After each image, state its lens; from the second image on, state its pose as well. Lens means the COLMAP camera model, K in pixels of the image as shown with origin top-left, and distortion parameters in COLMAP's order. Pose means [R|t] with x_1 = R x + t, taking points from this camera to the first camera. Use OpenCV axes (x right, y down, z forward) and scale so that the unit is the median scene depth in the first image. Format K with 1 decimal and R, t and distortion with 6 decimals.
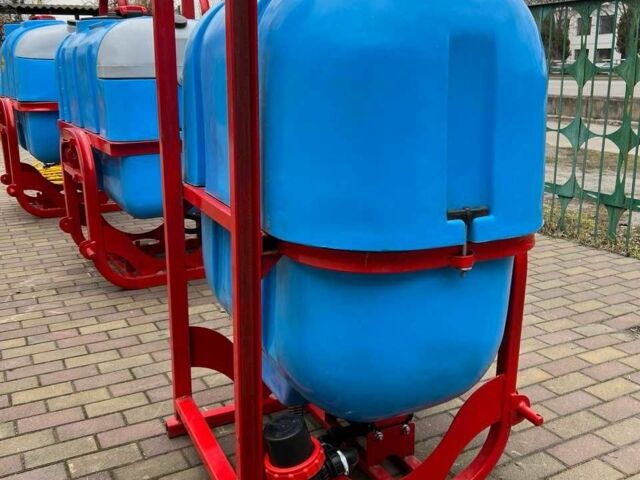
lens RADIAL K [[640.1, 0, 320.0], [0, 640.1, 240.0], [0, 0, 1]] dist [-0.002915, -0.002866]
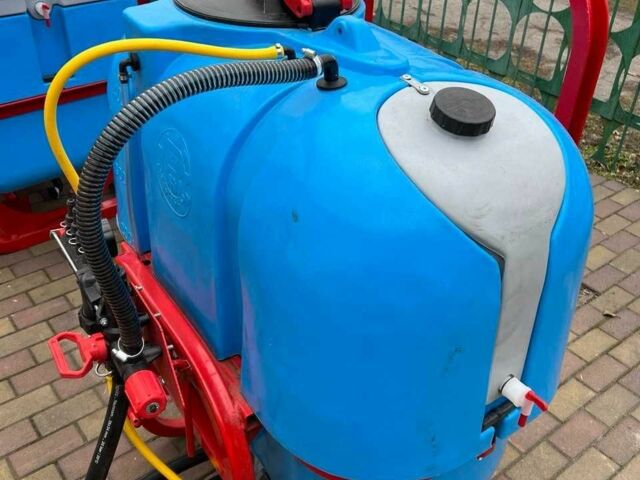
lens RADIAL K [[640.1, 0, 320.0], [0, 640.1, 240.0], [0, 0, 1]] dist [-0.002915, -0.002866]
pose [[0.984012, -0.063312, 0.166469, -0.051717], [0.000446, 0.935557, 0.353176, -0.321001], [-0.178101, -0.347455, 0.920627, 0.255521]]
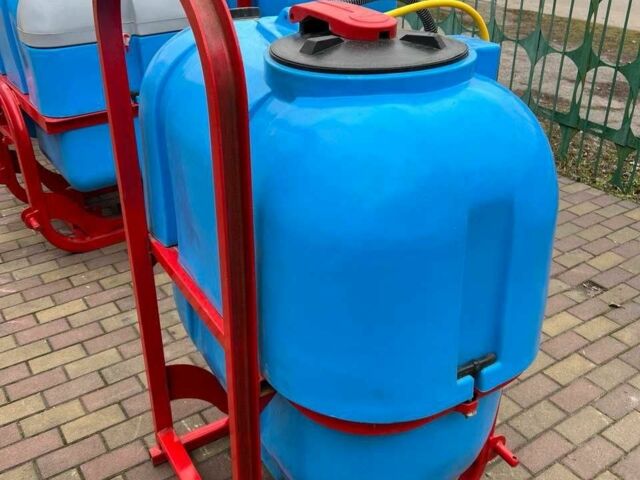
lens RADIAL K [[640.1, 0, 320.0], [0, 640.1, 240.0], [0, 0, 1]] dist [-0.002915, -0.002866]
pose [[0.994535, -0.044745, 0.094324, -0.044270], [0.020147, 0.968773, 0.247130, -0.239097], [-0.102437, -0.243879, 0.964380, 0.066415]]
